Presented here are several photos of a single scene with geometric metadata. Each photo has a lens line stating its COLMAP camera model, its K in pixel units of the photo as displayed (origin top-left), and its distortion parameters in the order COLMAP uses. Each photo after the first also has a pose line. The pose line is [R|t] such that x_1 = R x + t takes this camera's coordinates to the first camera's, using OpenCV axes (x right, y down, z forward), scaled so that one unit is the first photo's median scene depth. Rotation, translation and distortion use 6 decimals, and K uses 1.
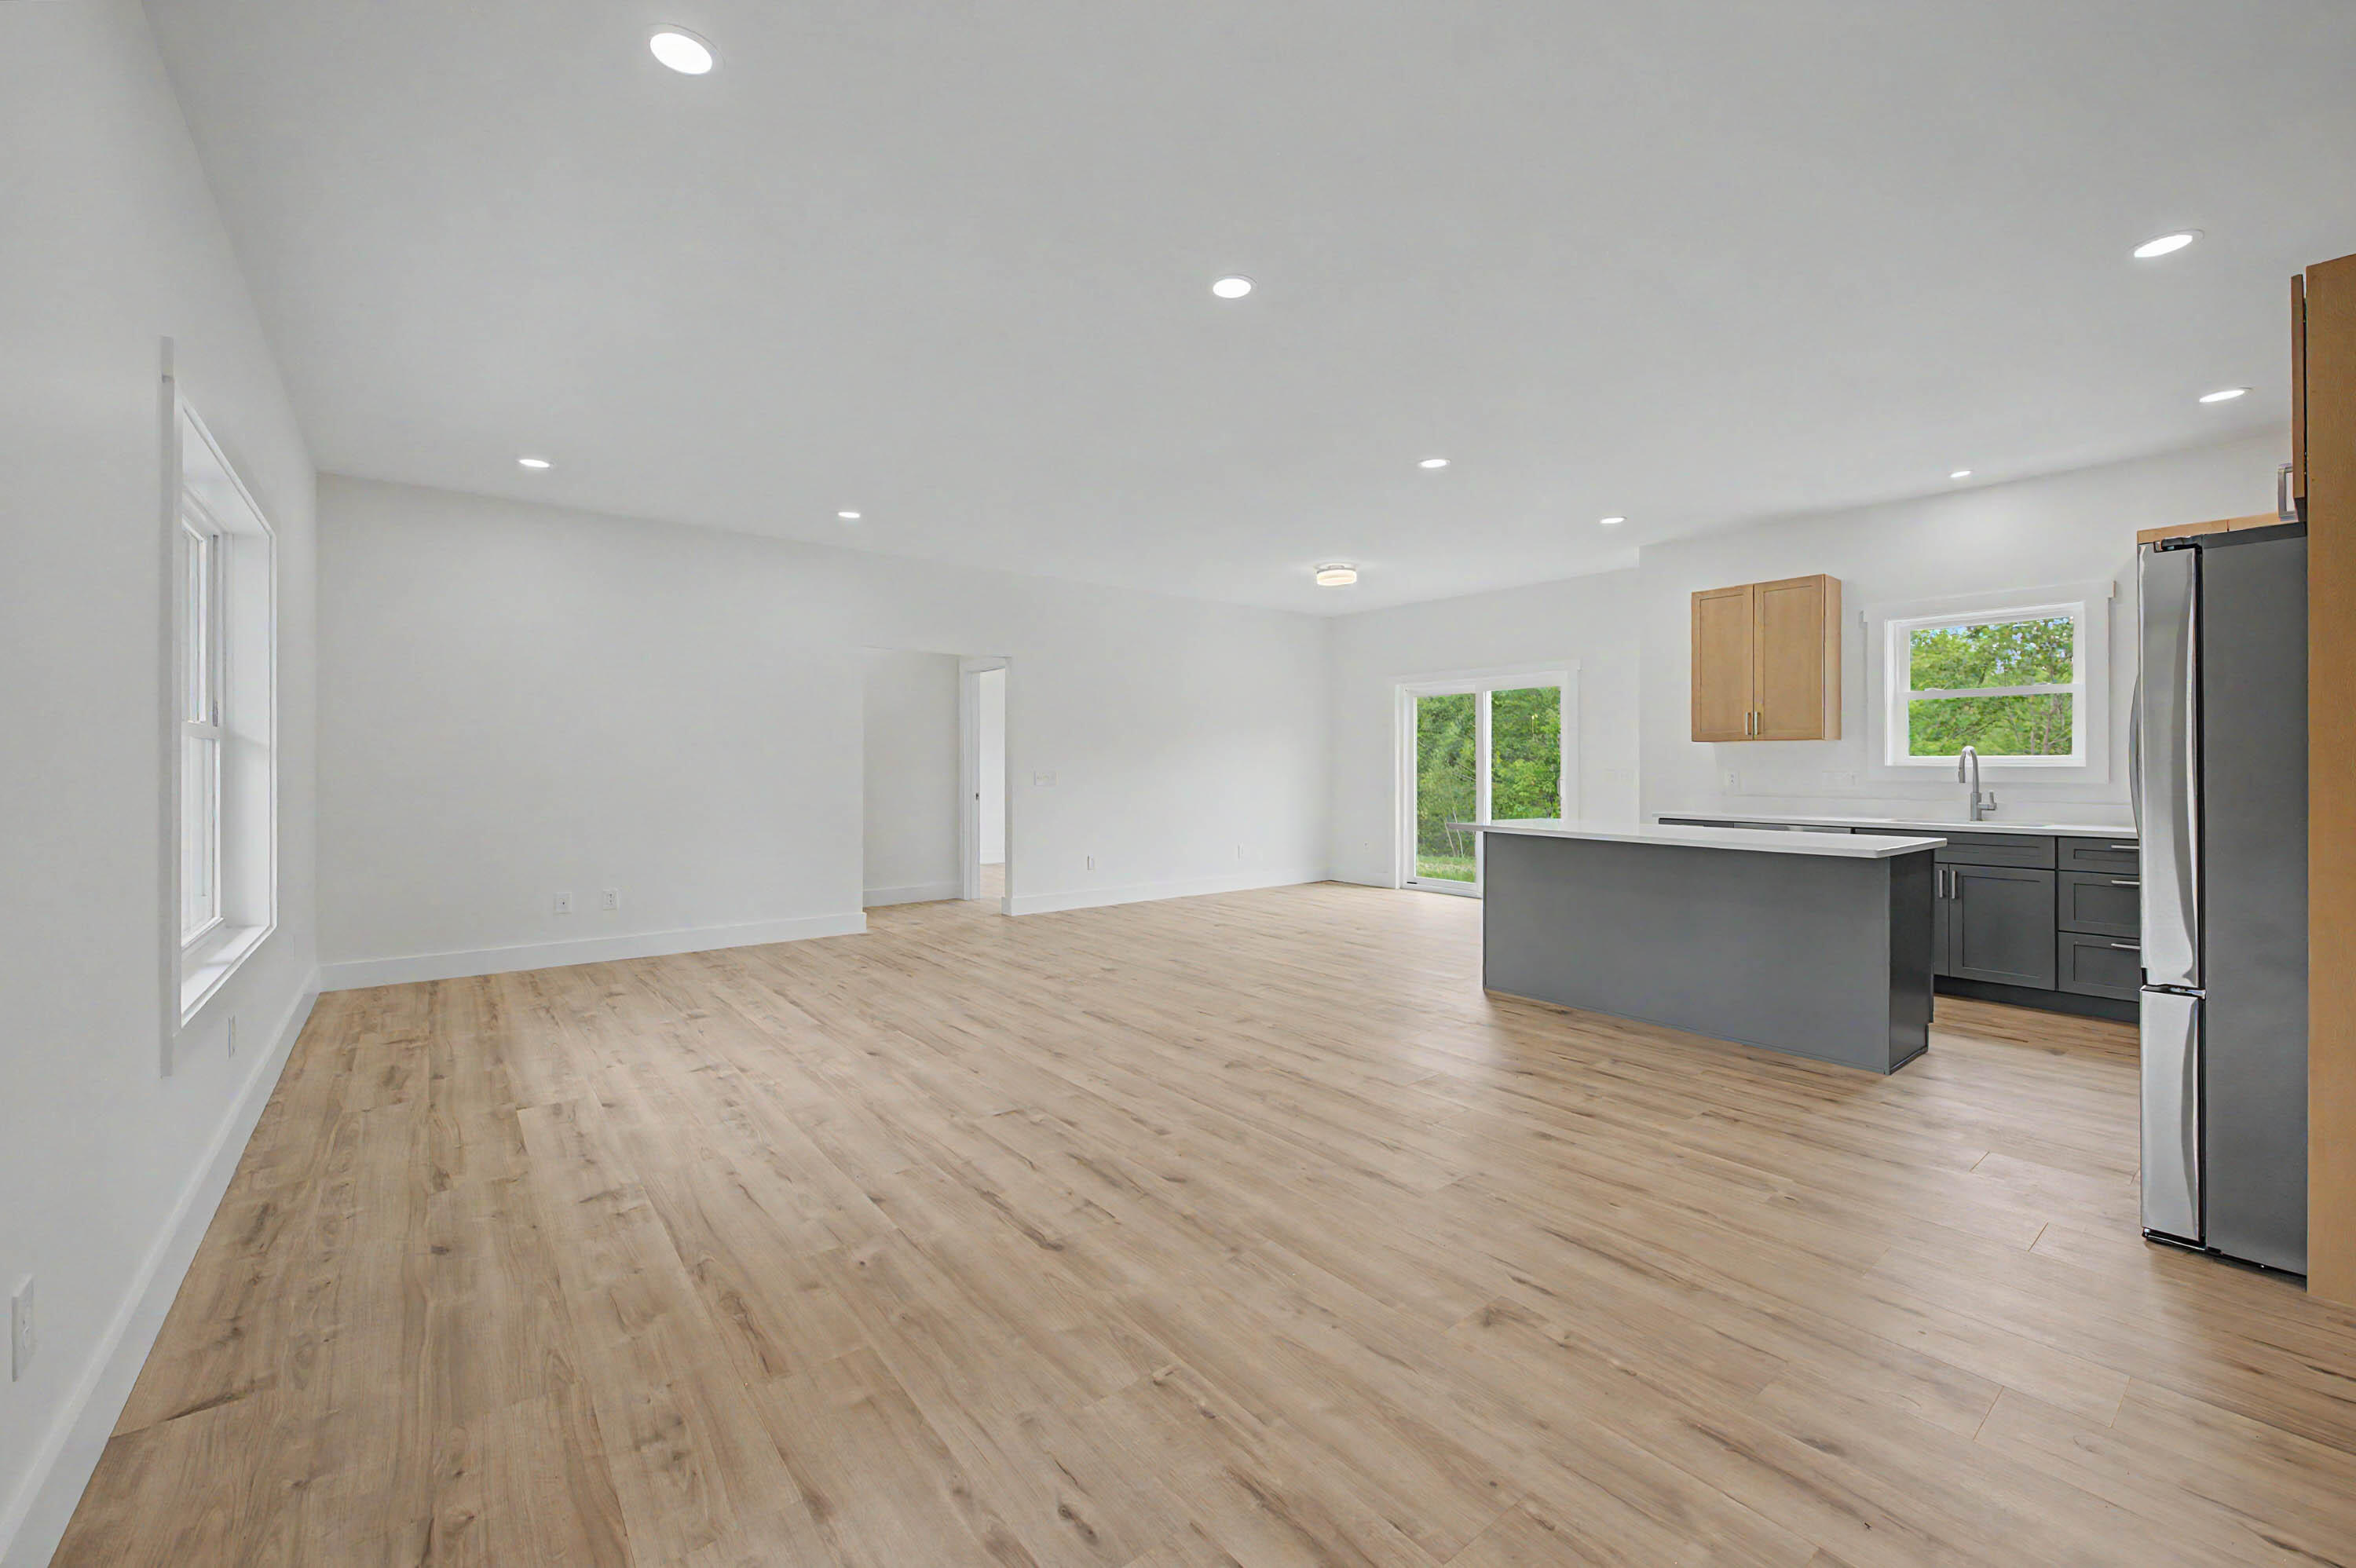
lens RADIAL K [[946.4, 0, 1188.5], [0, 946.4, 765.0], [0, 0, 1]] dist [-0.000393, -0.001653]
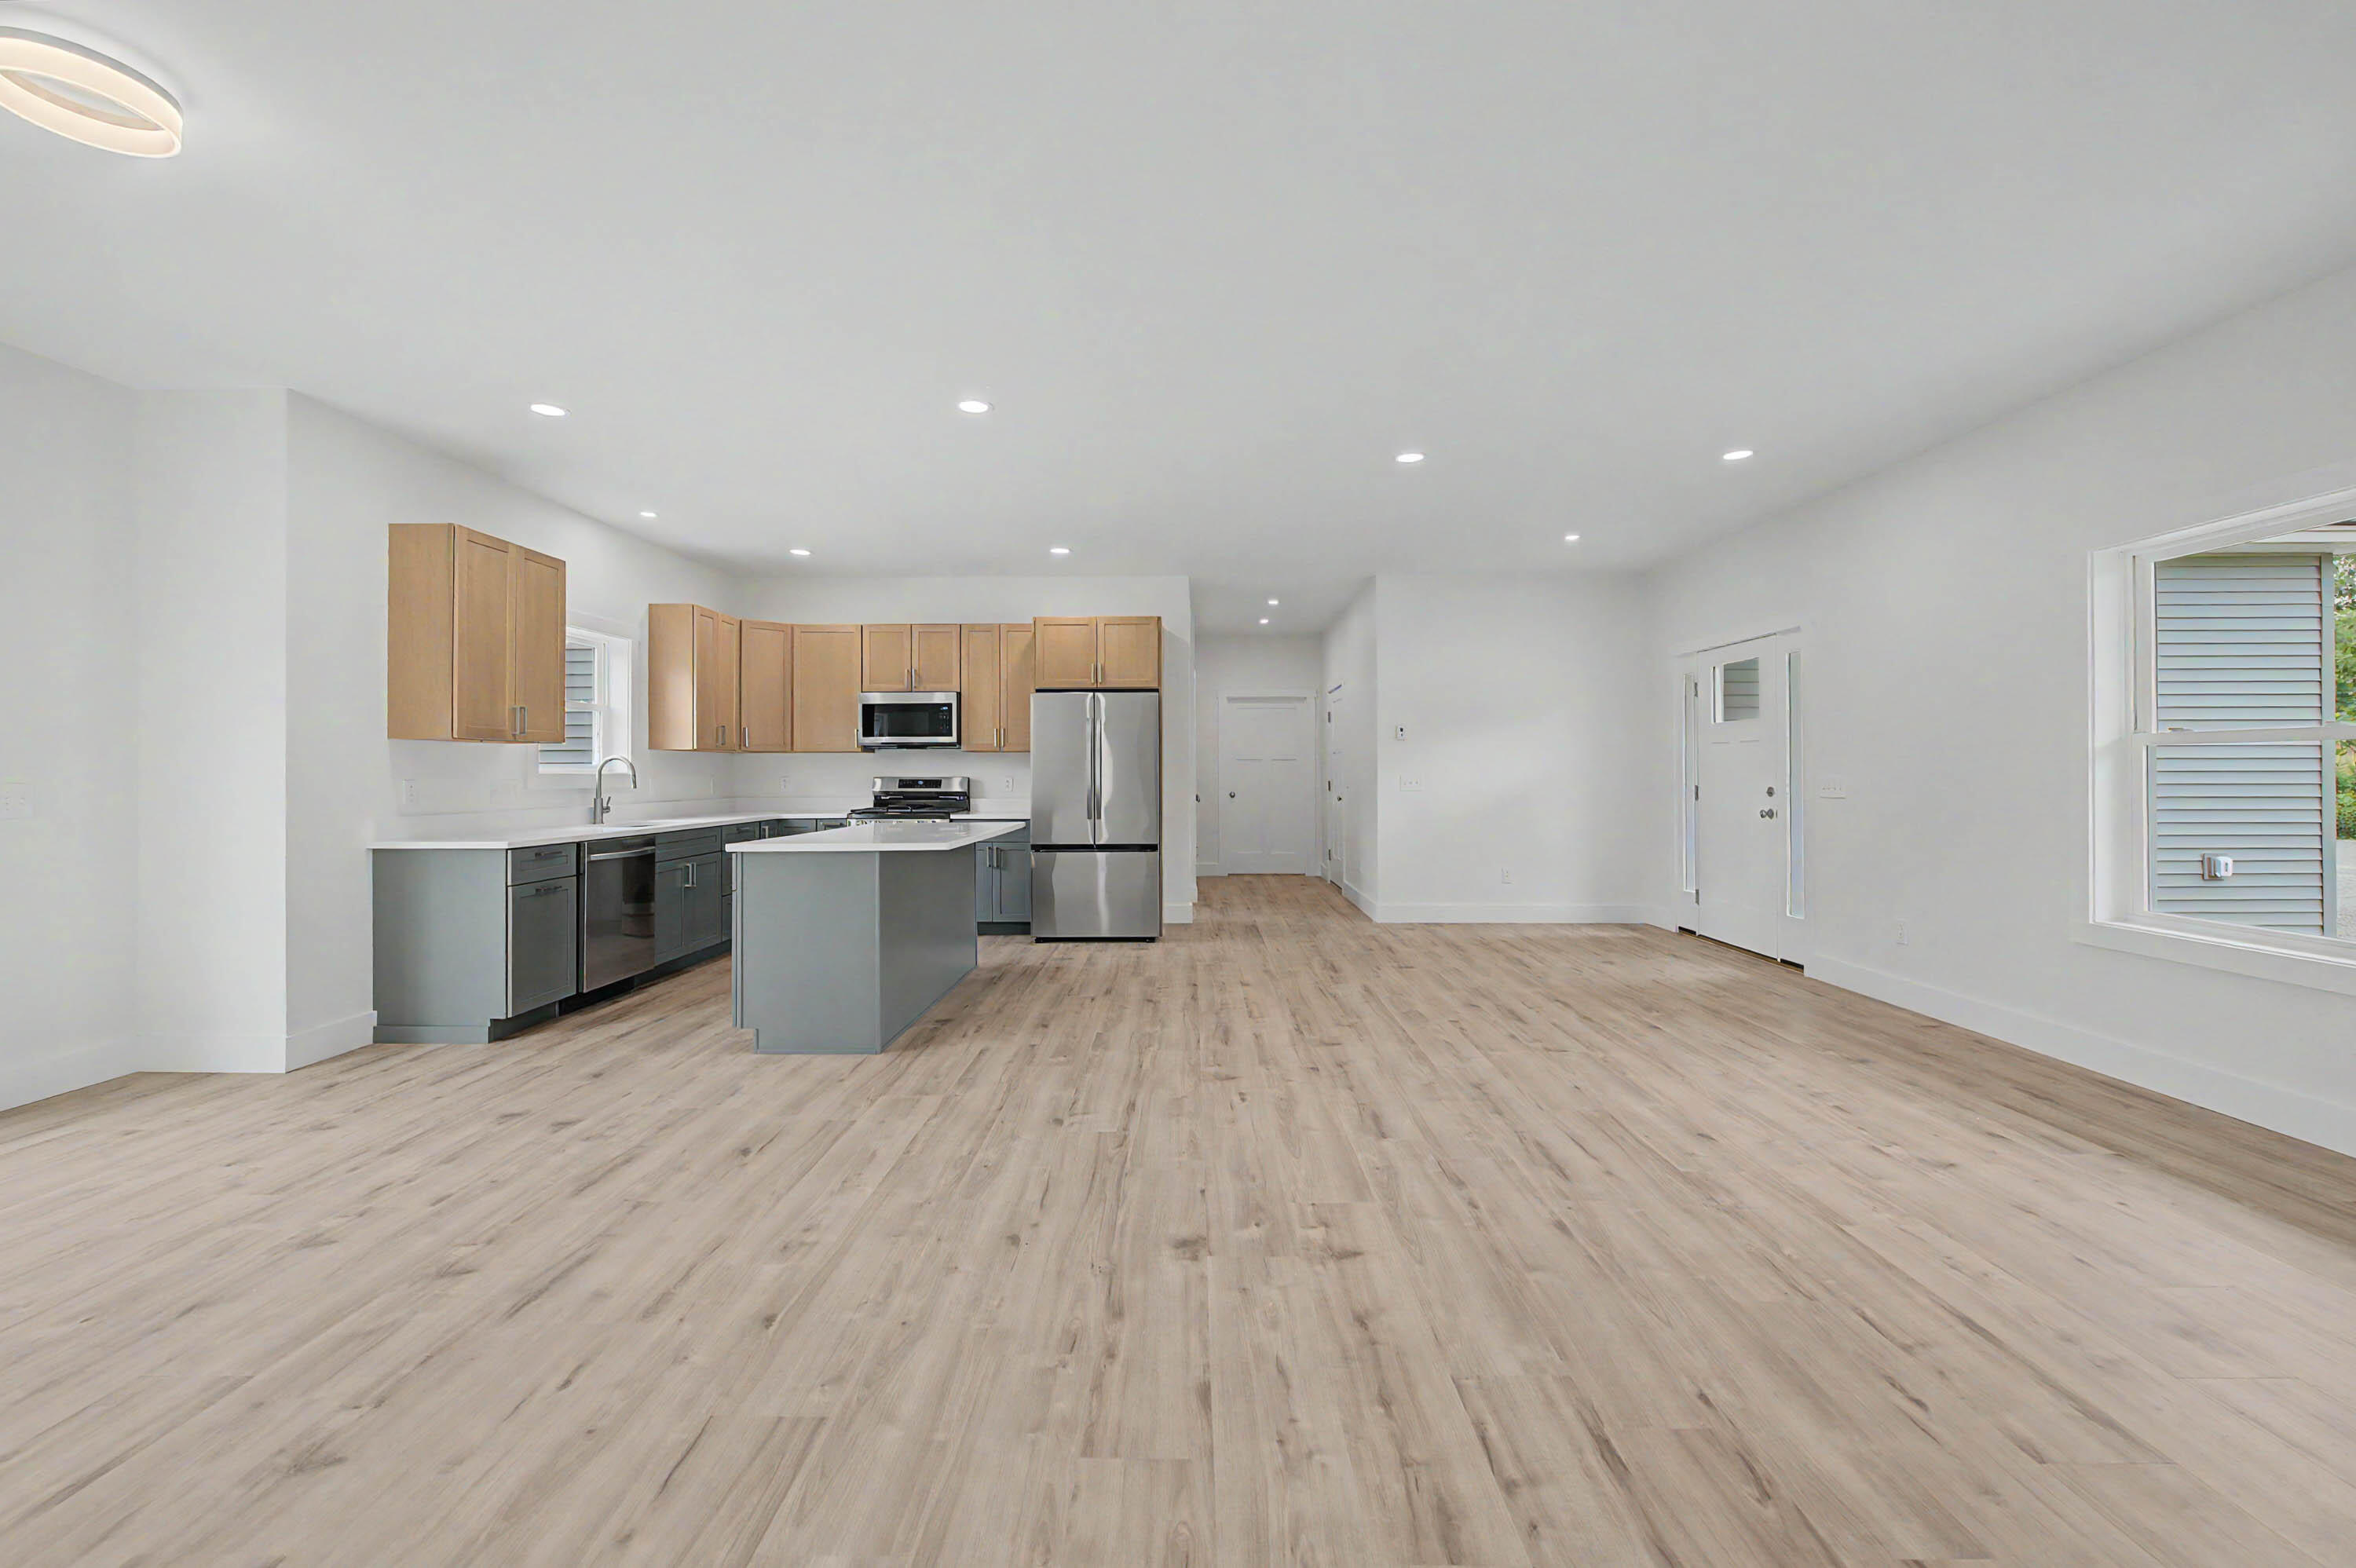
lens RADIAL K [[946.4, 0, 1170.5], [0, 946.4, 768.0], [0, 0, 1]] dist [-0.000393, -0.001653]
pose [[-0.763913, 0.003855, 0.645307, -0.608933], [0.001577, 0.999990, -0.004108, 0.000249], [-0.645317, -0.002120, -0.763912, 2.290103]]
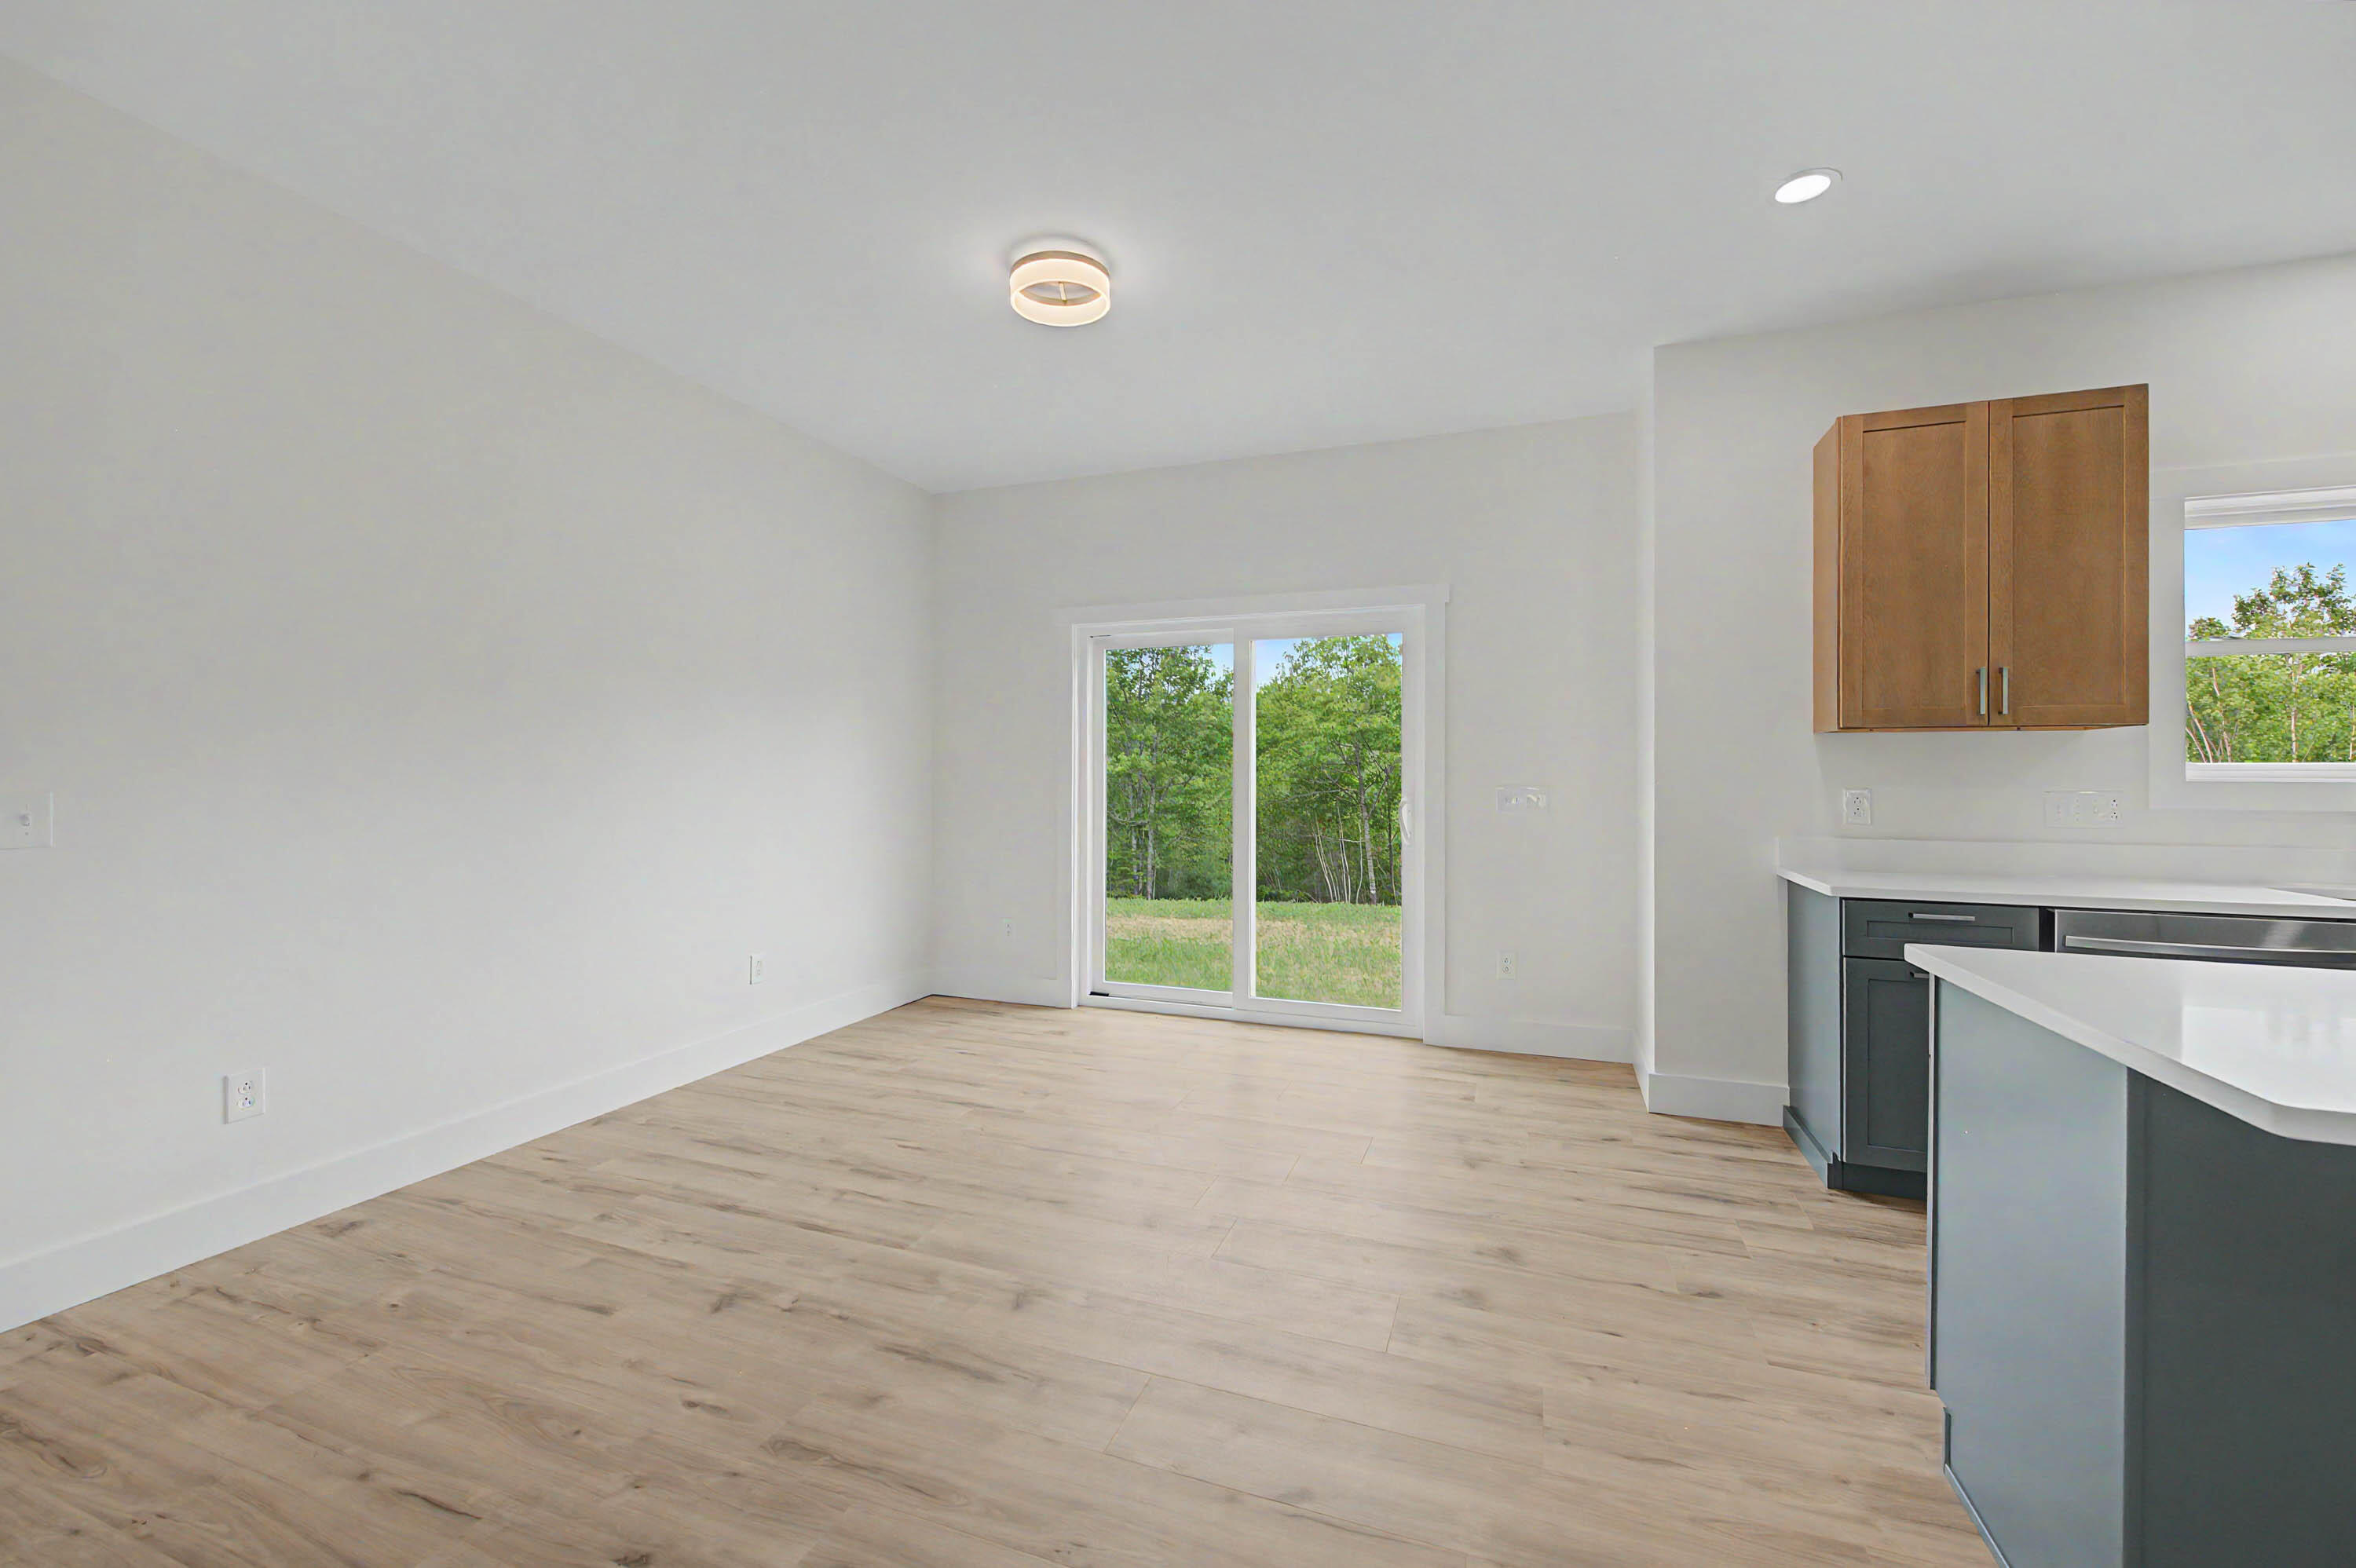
lens RADIAL K [[946.4, 0, 1186.7], [0, 946.4, 770.0], [0, 0, 1]] dist [-0.000393, -0.001653]
pose [[0.860005, 0.007066, 0.510236, 0.010573], [-0.004627, 0.999971, -0.006049, 0.000484], [-0.510264, 0.002842, 0.860013, 1.456692]]
